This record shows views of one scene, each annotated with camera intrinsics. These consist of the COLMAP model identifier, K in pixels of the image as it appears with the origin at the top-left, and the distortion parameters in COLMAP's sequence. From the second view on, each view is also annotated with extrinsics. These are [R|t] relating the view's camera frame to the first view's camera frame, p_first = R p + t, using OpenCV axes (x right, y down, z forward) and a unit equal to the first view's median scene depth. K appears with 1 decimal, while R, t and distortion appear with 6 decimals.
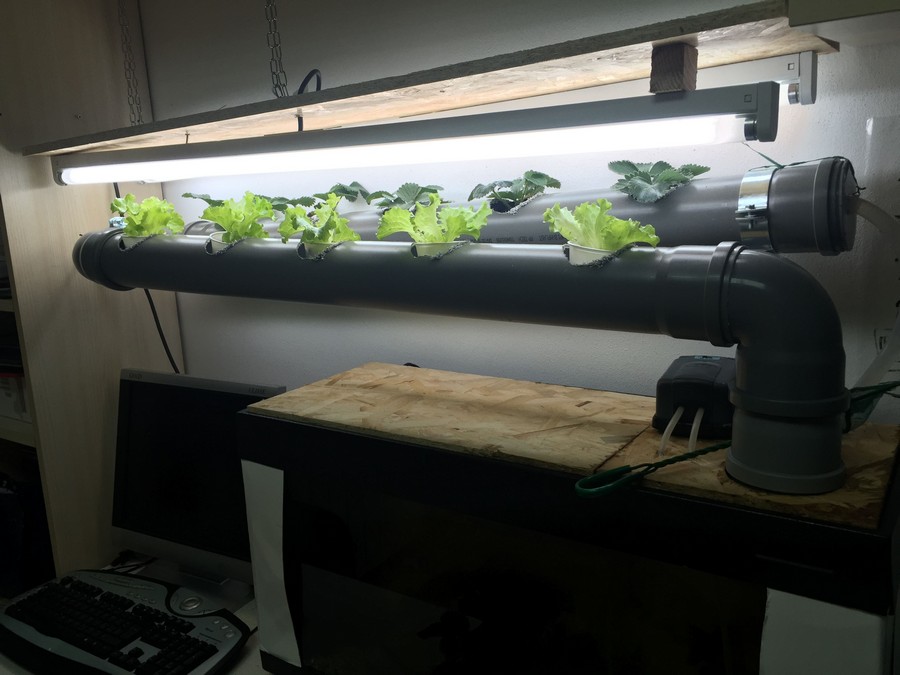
lens RADIAL K [[762.9, 0, 450.0], [0, 762.9, 337.5], [0, 0, 1]] dist [0.079355, -0.117732]
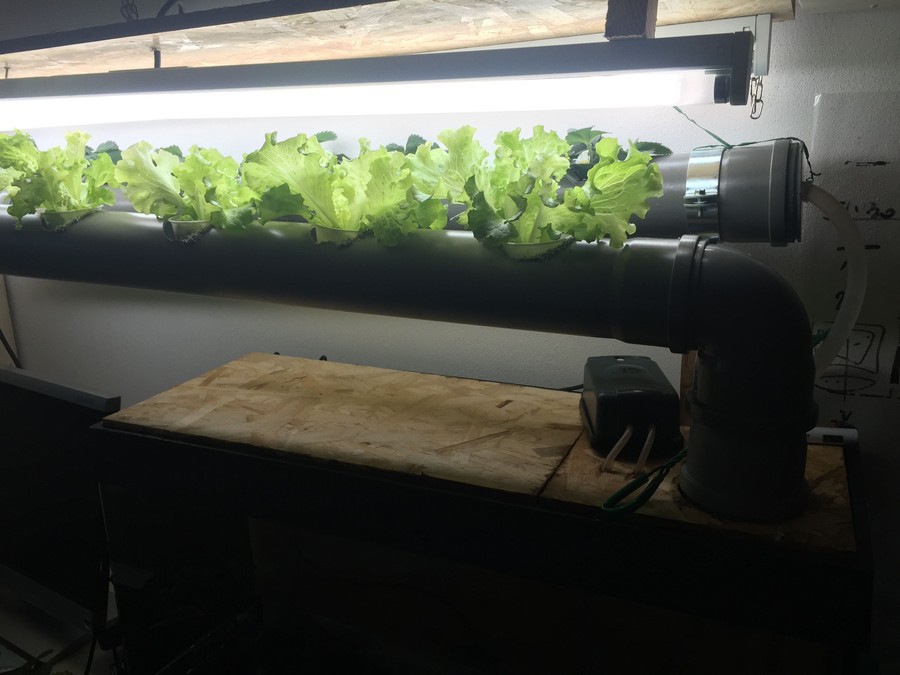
lens RADIAL K [[773.1, 0, 450.0], [0, 773.1, 337.5], [0, 0, 1]] dist [0.009823, -0.000759]
pose [[0.983820, -0.020671, 0.177962, -0.050424], [0.009329, 0.997885, 0.064336, -0.052699], [-0.178916, -0.061635, 0.981932, 0.138001]]
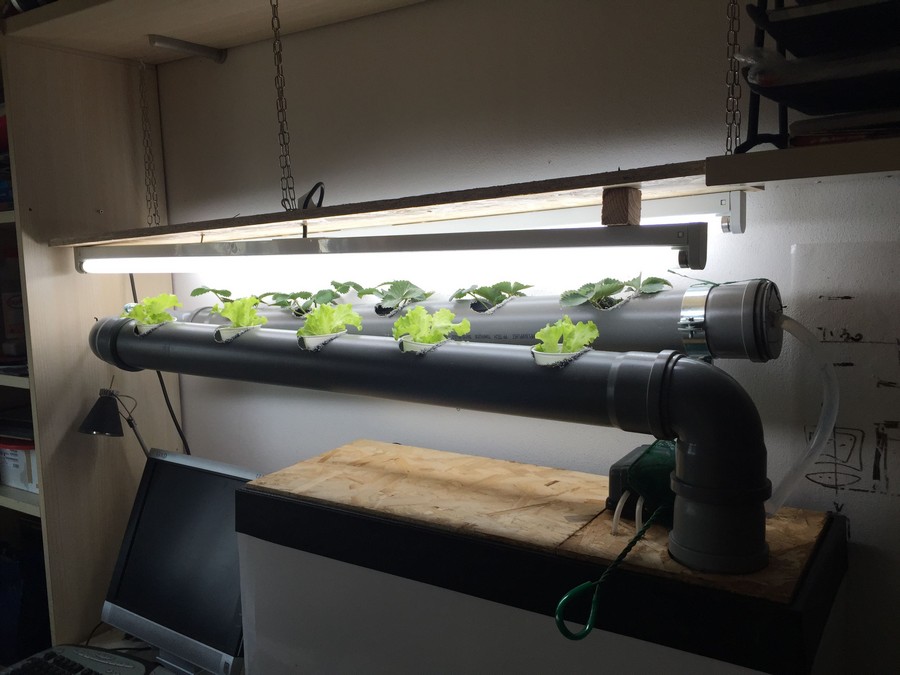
lens RADIAL K [[746.6, 0, 454.4], [0, 746.6, 337.4], [0, 0, 1]] dist [0.085339, -0.095307]
pose [[0.999583, 0.020489, 0.020356, 0.008425], [-0.018539, 0.995610, -0.091746, -0.025924], [-0.022146, 0.091331, 0.995574, -0.107748]]
